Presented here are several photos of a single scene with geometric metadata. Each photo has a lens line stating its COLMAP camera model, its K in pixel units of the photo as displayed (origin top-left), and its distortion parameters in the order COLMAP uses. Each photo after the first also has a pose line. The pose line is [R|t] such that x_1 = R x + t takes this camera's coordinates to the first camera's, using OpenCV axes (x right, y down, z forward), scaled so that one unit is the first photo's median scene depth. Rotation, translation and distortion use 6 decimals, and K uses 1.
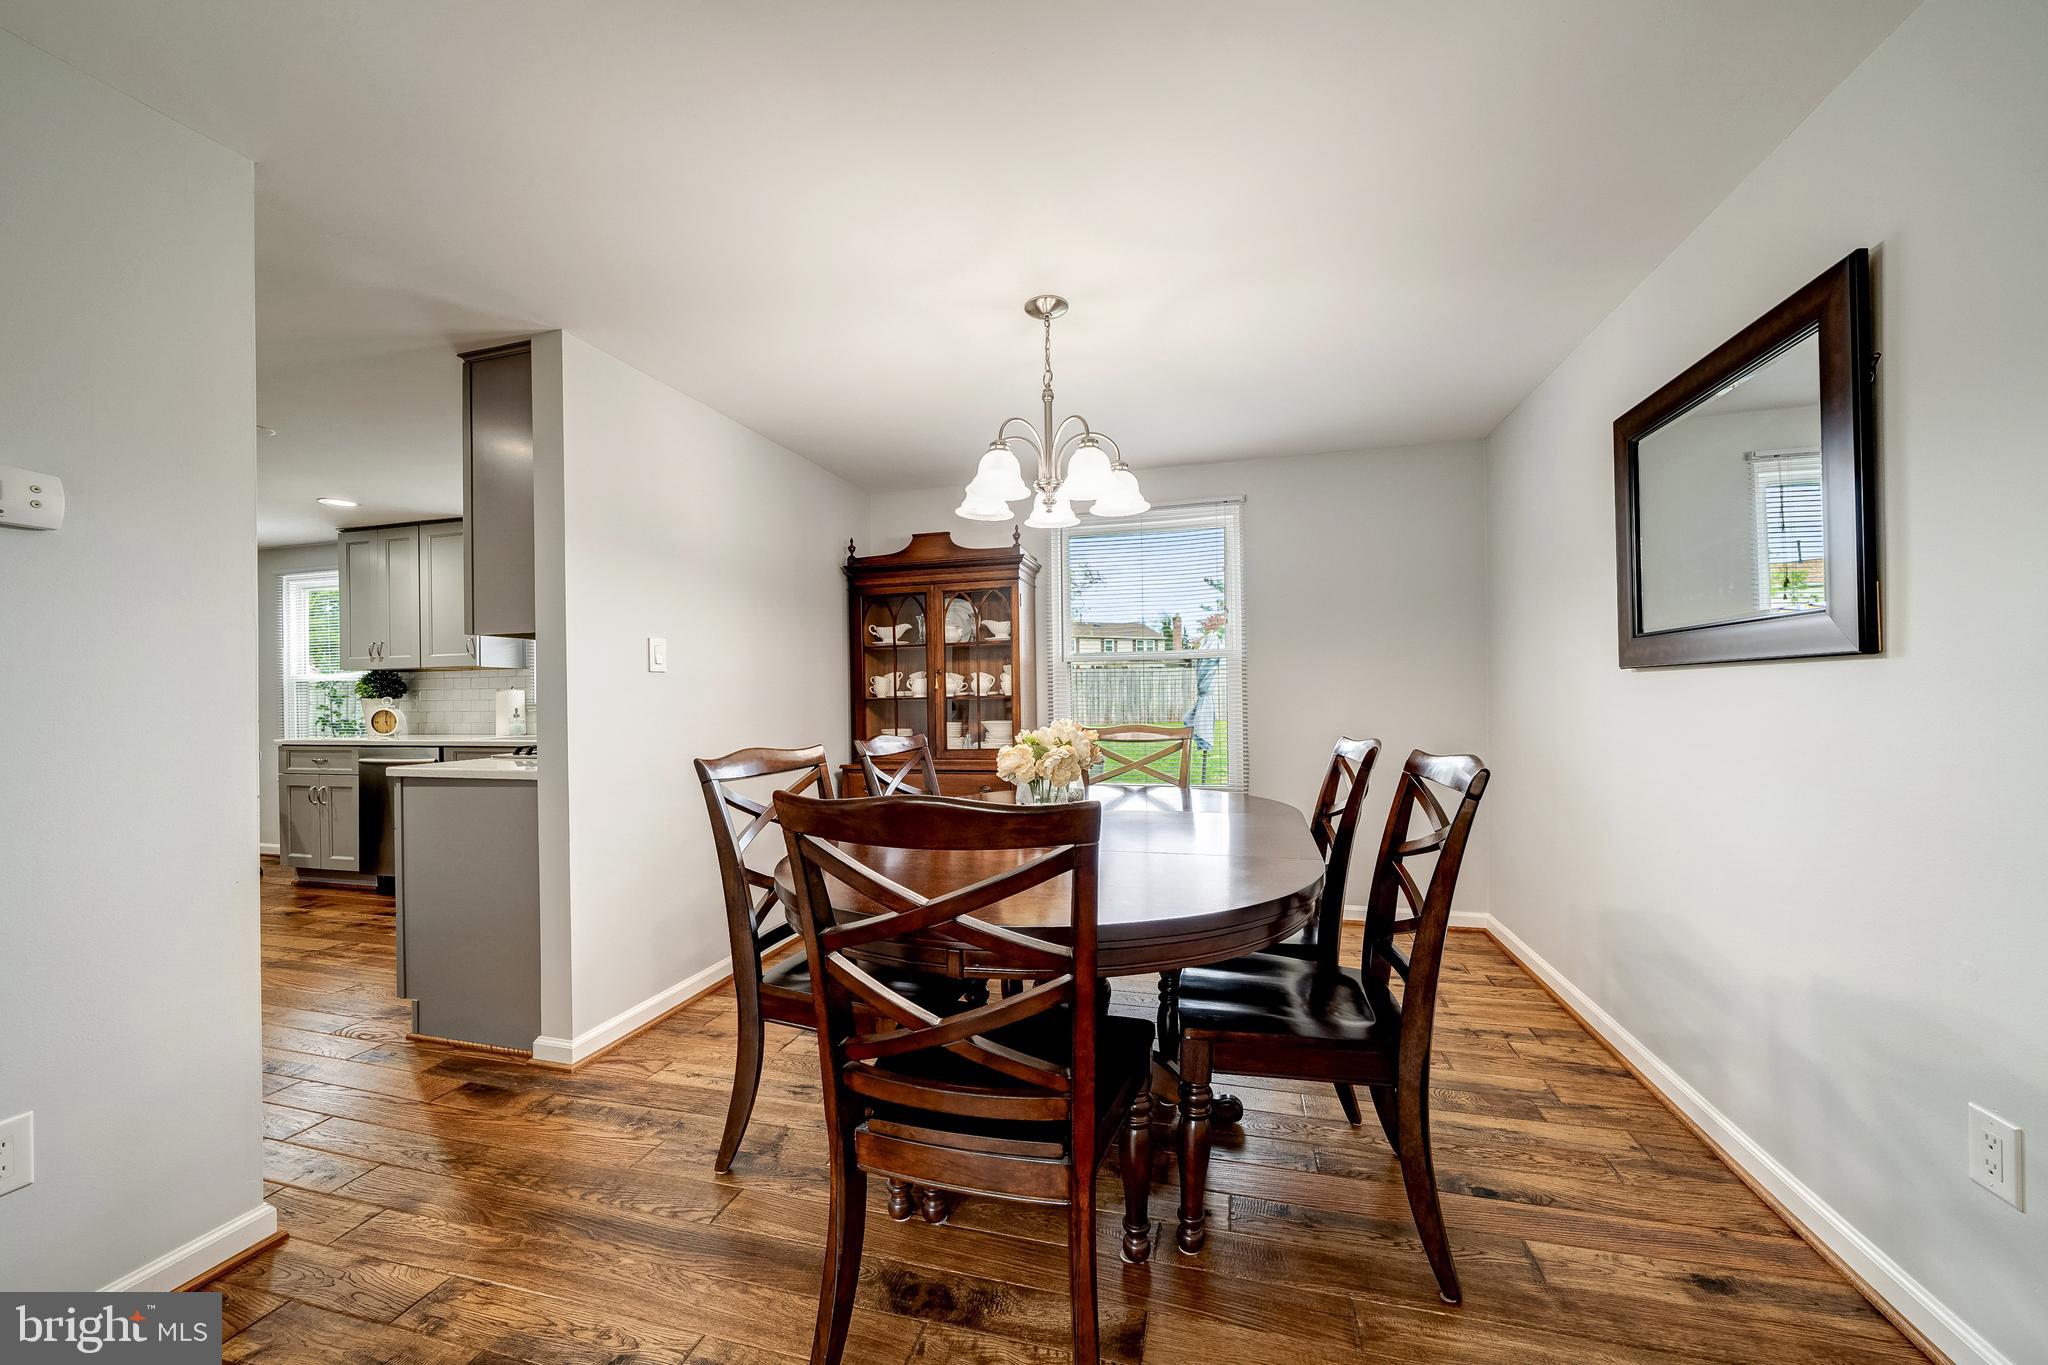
lens RADIAL K [[804.0, 0, 1021.2], [0, 804.0, 689.3], [0, 0, 1]] dist [-0.001118, 0.000532]
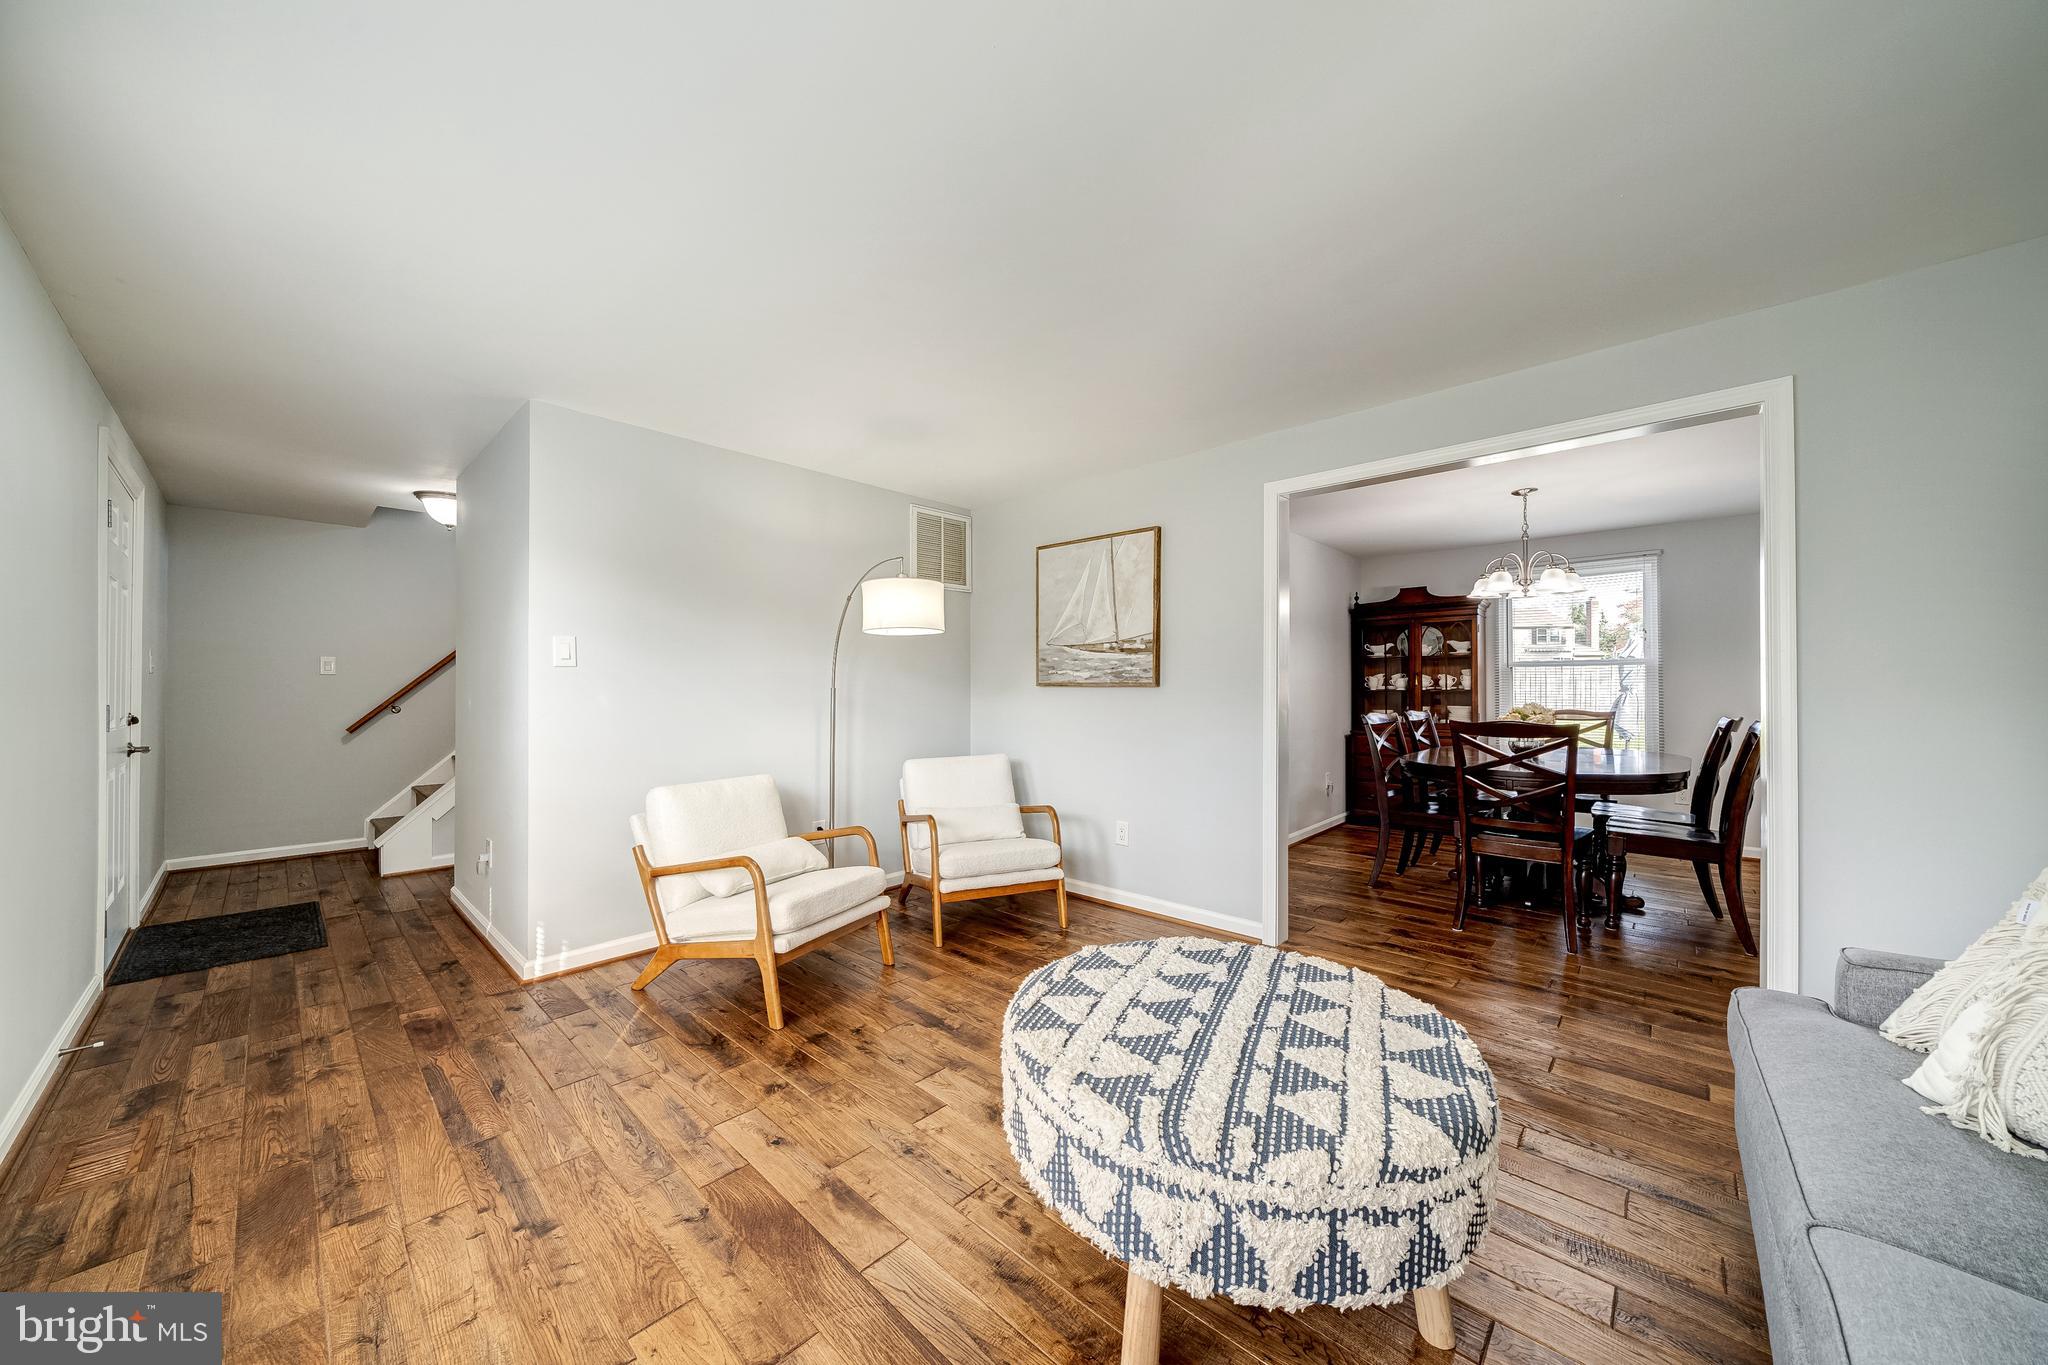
lens RADIAL K [[713.9, 0, 1062.0], [0, 713.9, 683.3], [0, 0, 1]] dist [-0.000231, 0.000039]
pose [[0.901400, 0.009318, -0.432887, -0.123830], [-0.008542, 0.999957, 0.003738, -0.002840], [0.432903, 0.000328, 0.901441, -0.573001]]
